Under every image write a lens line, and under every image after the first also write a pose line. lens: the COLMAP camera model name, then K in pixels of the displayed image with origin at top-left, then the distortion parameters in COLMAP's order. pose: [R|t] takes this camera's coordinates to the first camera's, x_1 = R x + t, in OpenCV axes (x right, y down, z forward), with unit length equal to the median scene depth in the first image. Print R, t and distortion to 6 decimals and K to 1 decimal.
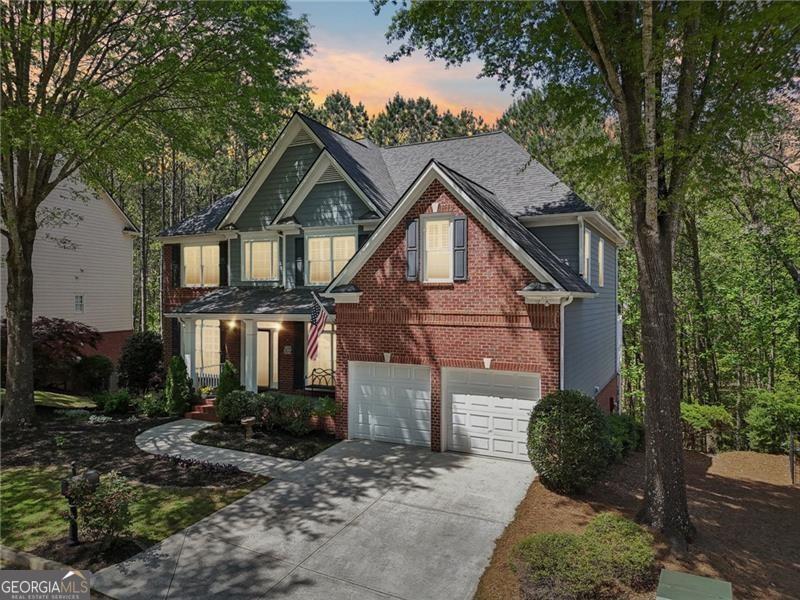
lens RADIAL K [[564.5, 0, 404.9], [0, 564.5, 302.0], [0, 0, 1]] dist [0.002958, -0.003333]
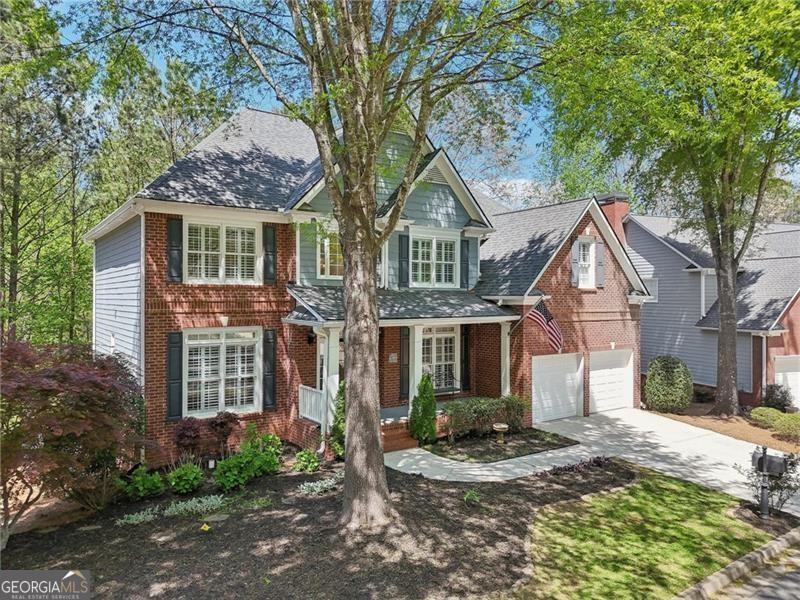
lens RADIAL K [[564.5, 0, 404.9], [0, 564.5, 302.0], [0, 0, 1]] dist [0.002958, -0.003333]
pose [[0.489136, 0.001131, 0.872207, -1.343924], [0.009618, 0.999931, -0.006690, 0.002363], [-0.872155, 0.011661, 0.489091, 0.750154]]
